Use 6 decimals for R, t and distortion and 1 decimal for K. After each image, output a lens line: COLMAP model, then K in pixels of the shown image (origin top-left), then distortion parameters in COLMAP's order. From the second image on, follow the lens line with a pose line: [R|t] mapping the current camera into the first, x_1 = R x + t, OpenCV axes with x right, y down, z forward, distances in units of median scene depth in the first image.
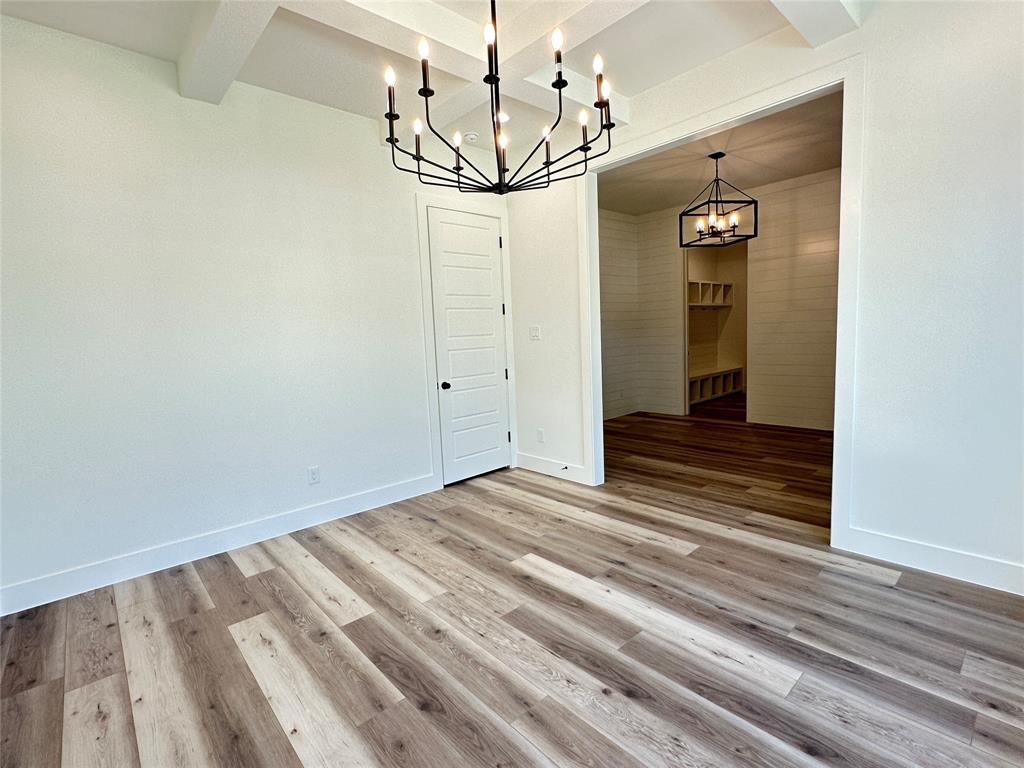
lens RADIAL K [[488.0, 0, 512.0], [0, 488.0, 384.0], [0, 0, 1]] dist [-0.000566, 0.000502]
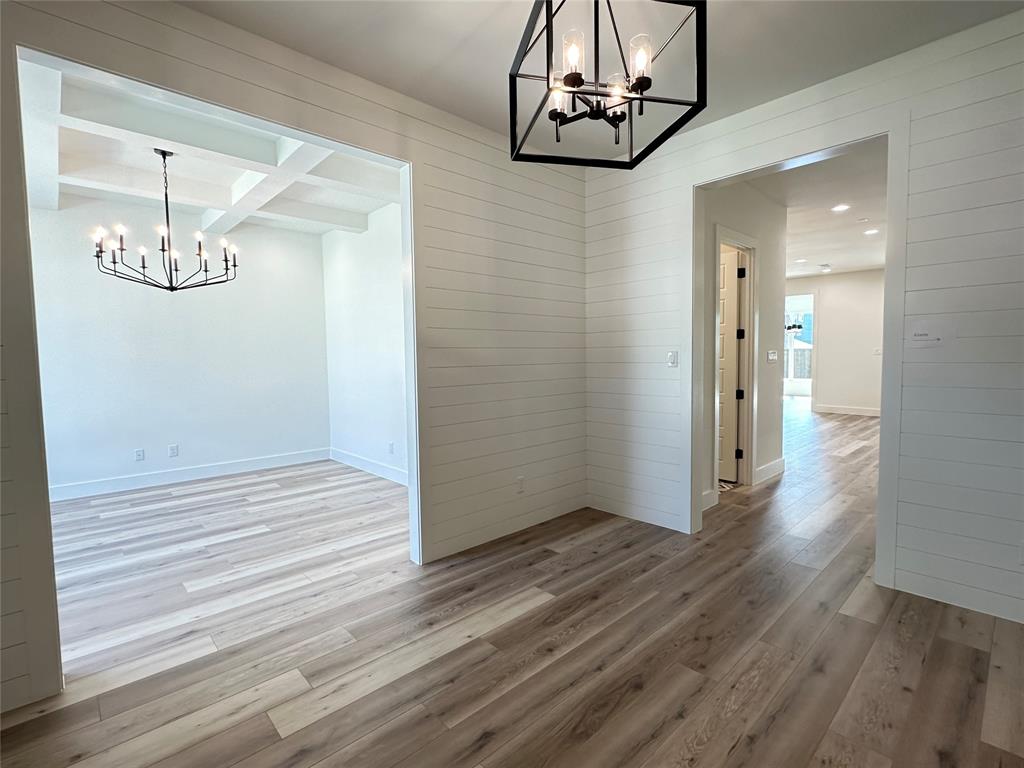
lens RADIAL K [[488.0, 0, 512.0], [0, 488.0, 384.0], [0, 0, 1]] dist [-0.000566, 0.000502]
pose [[0.016596, 0.101745, -0.994672, 1.194453], [-0.098755, 0.990112, 0.099631, -0.217266], [0.994973, 0.096575, 0.026480, 1.424369]]
